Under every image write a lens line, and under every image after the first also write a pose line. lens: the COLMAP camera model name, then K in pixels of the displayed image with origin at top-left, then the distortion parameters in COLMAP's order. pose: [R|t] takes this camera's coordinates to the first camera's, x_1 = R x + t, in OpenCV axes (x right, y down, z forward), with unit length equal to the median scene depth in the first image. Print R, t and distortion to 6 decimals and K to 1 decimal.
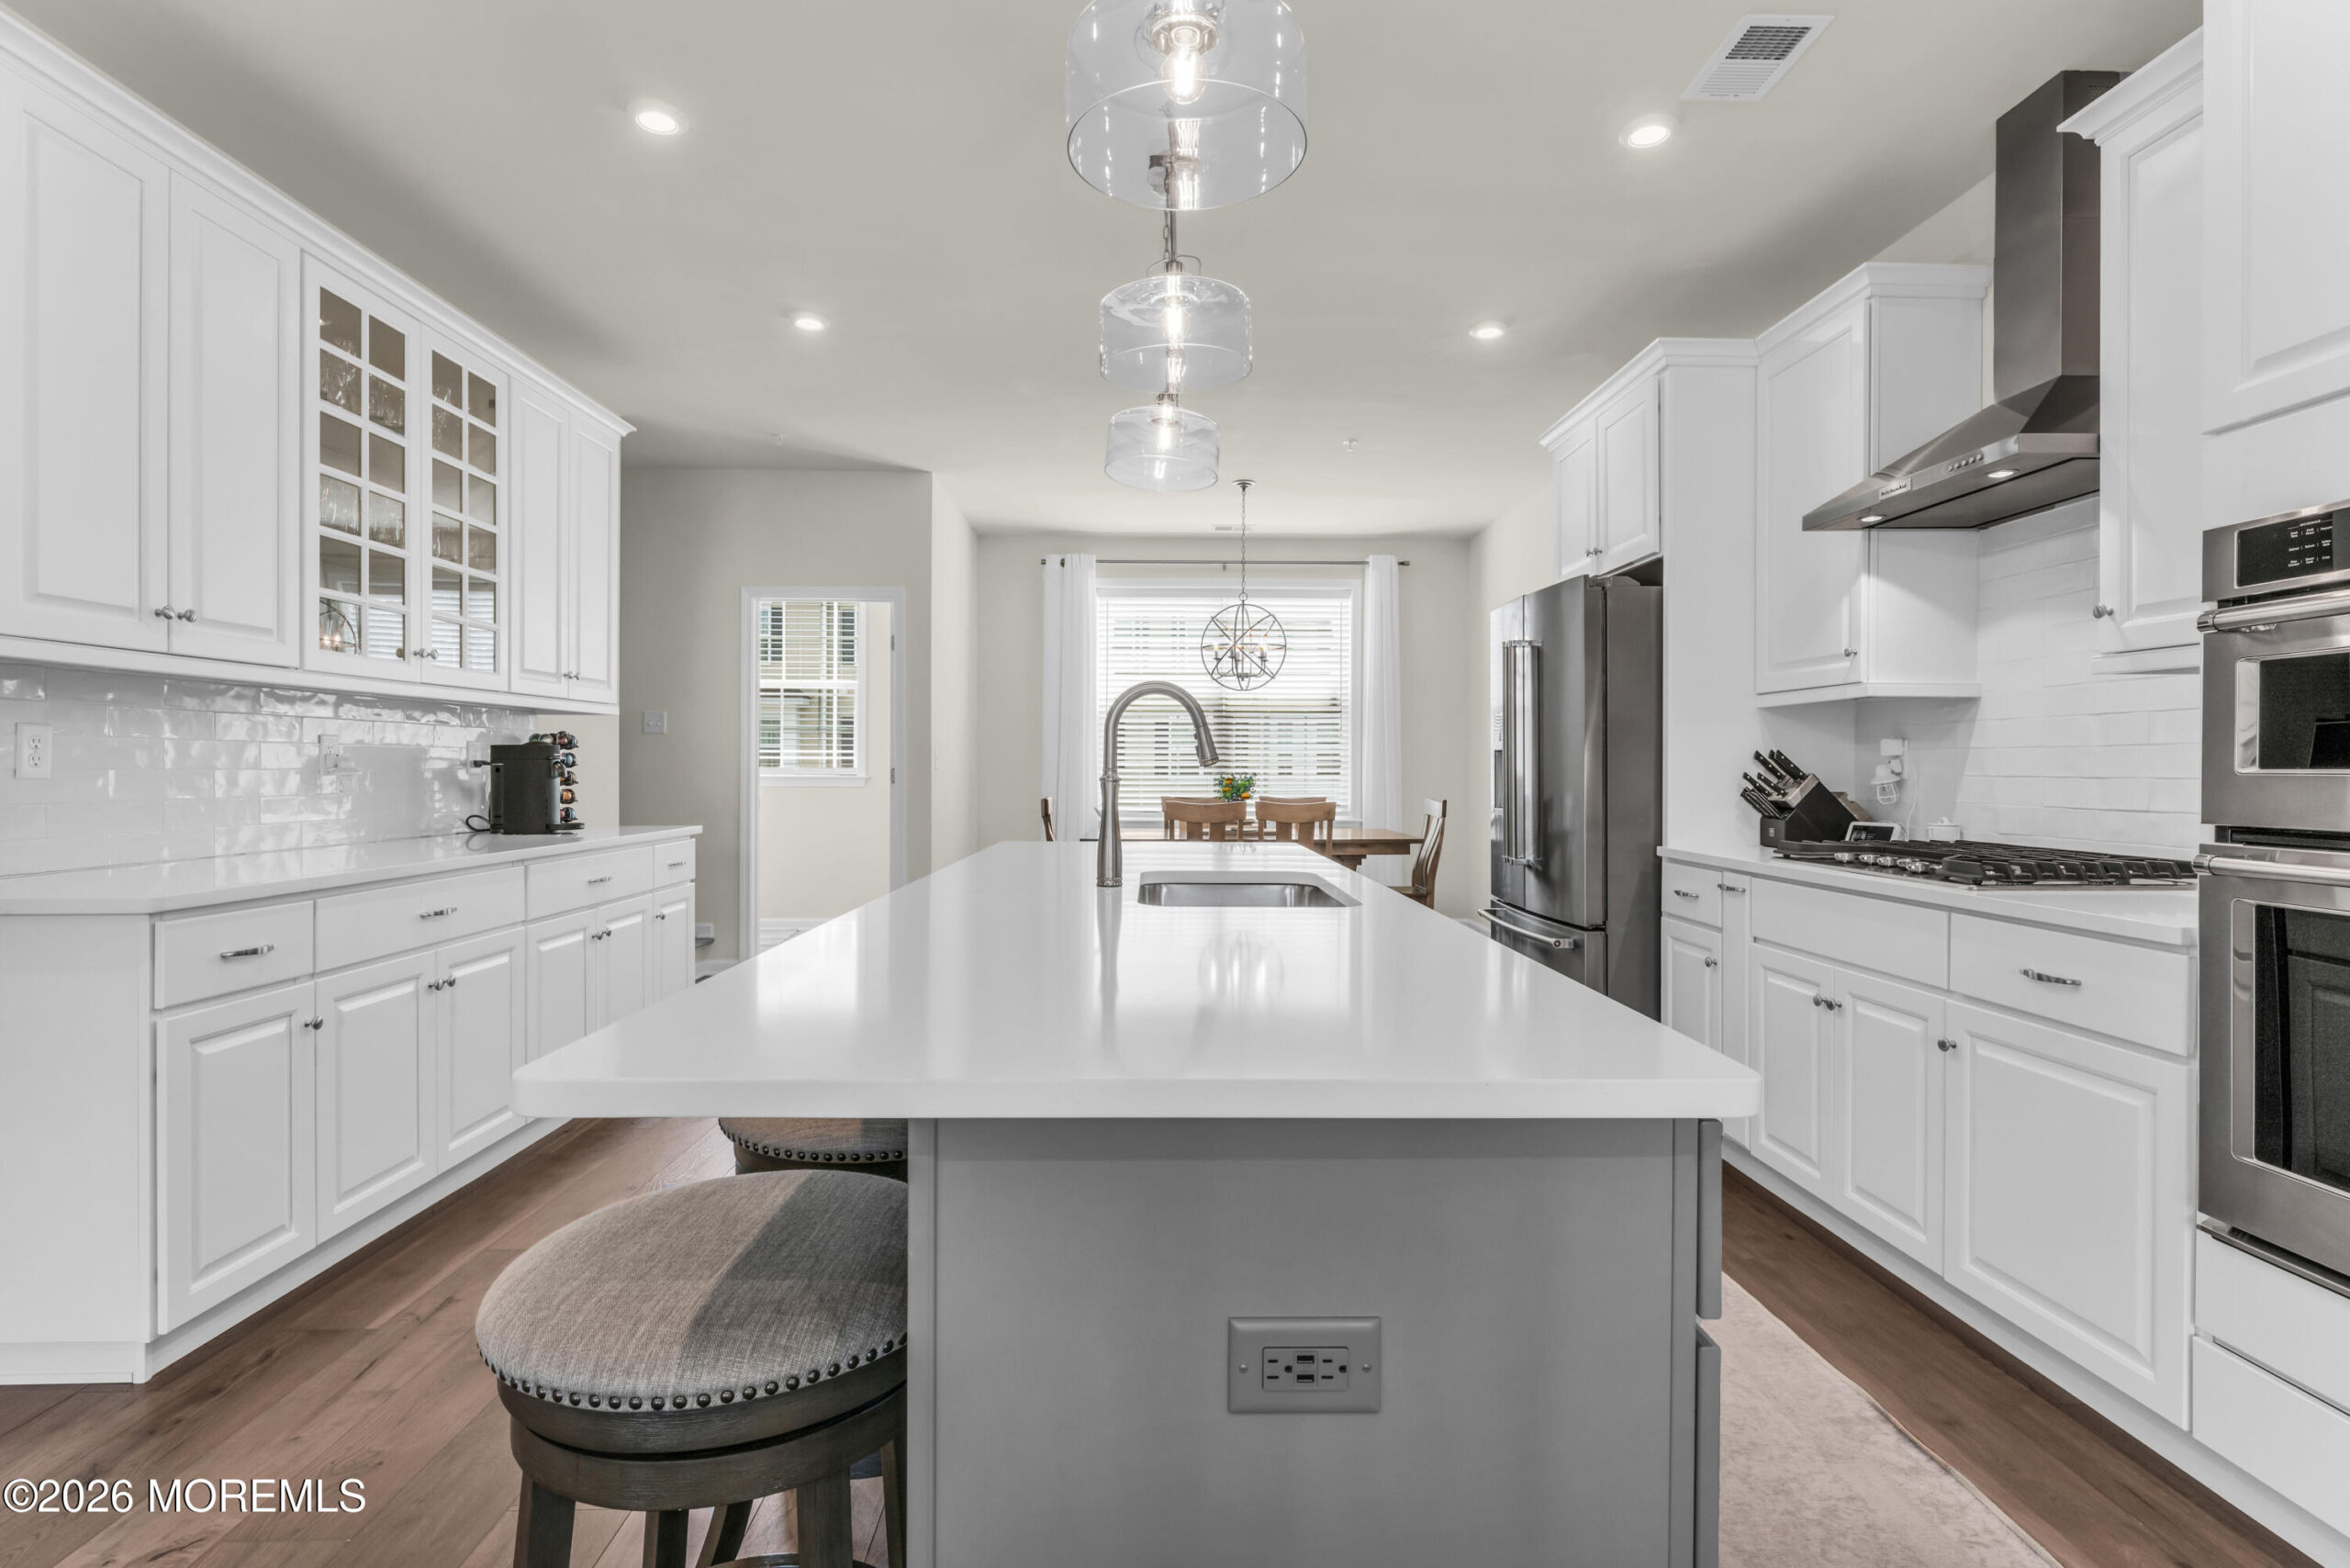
lens RADIAL K [[1135.9, 0, 1171.3], [0, 1135.9, 768.1], [0, 0, 1]] dist [0.000003, 0.000191]
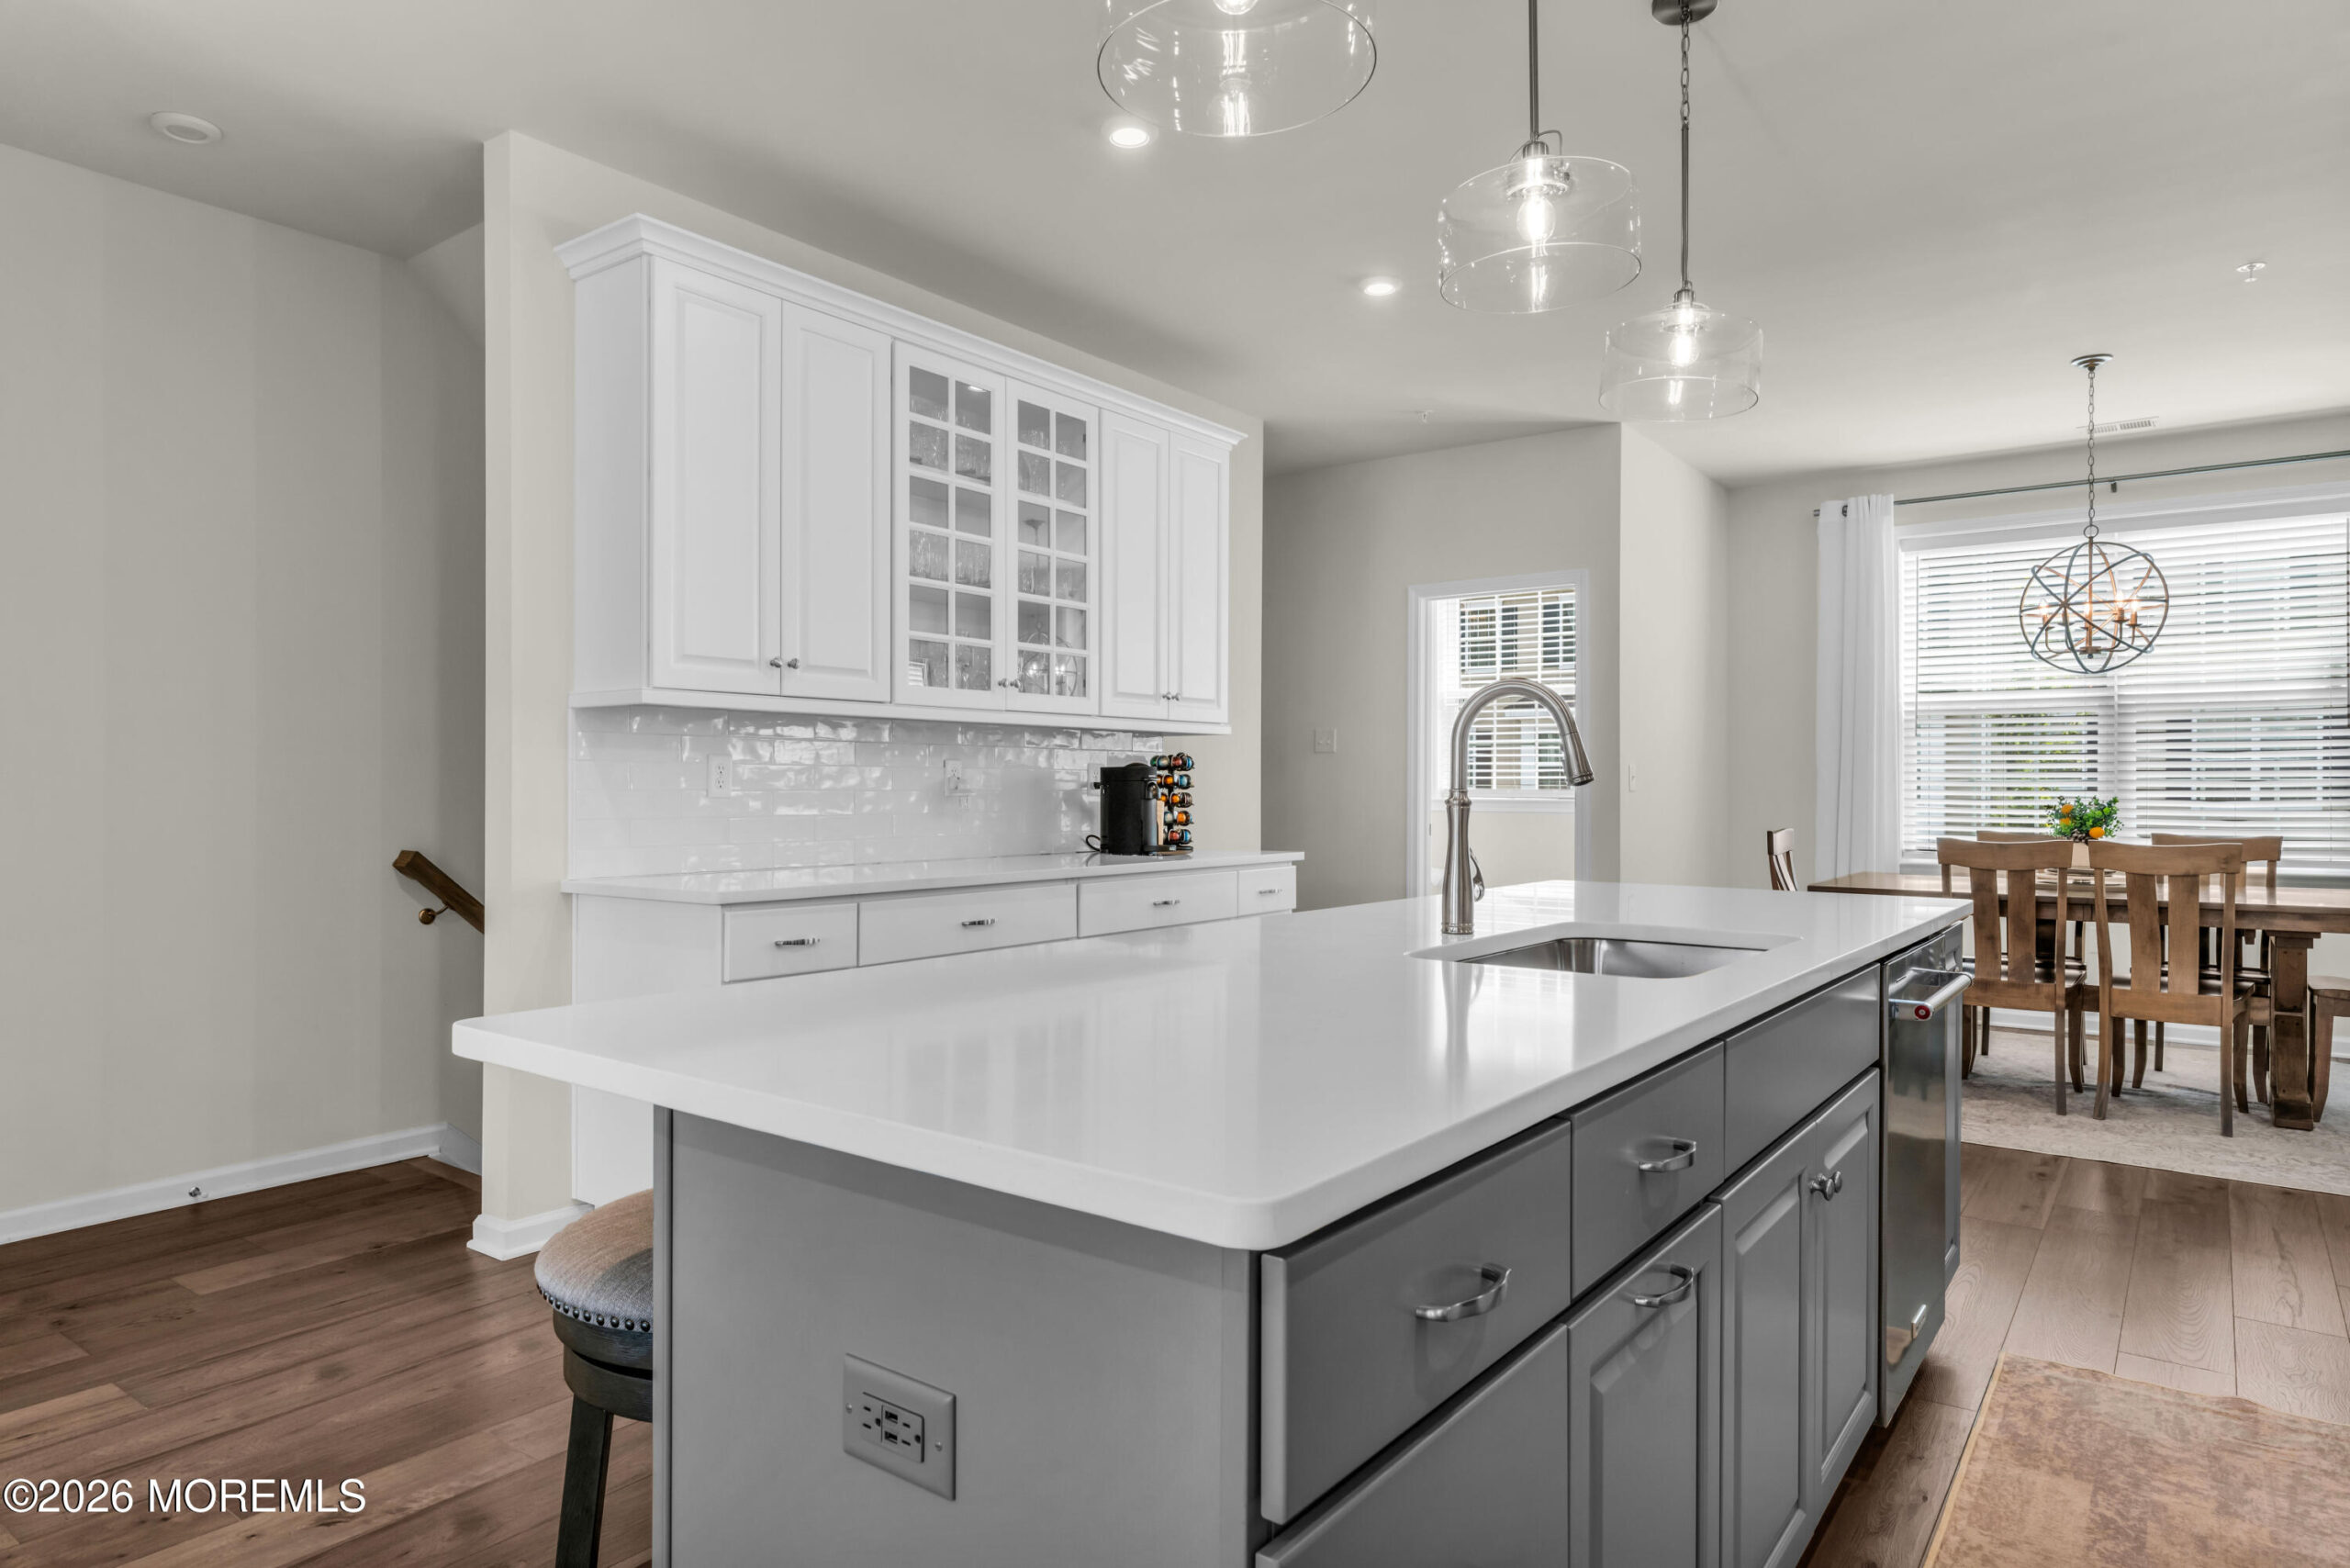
lens RADIAL K [[1382.8, 0, 1175.0], [0, 1382.8, 784.0], [0, 0, 1]] dist [0.005278, 0.001579]
pose [[0.786456, -0.002631, -0.617641, 0.269459], [-0.000386, 0.999989, -0.004751, 0.000950], [0.617646, 0.003975, 0.786446, 0.065108]]
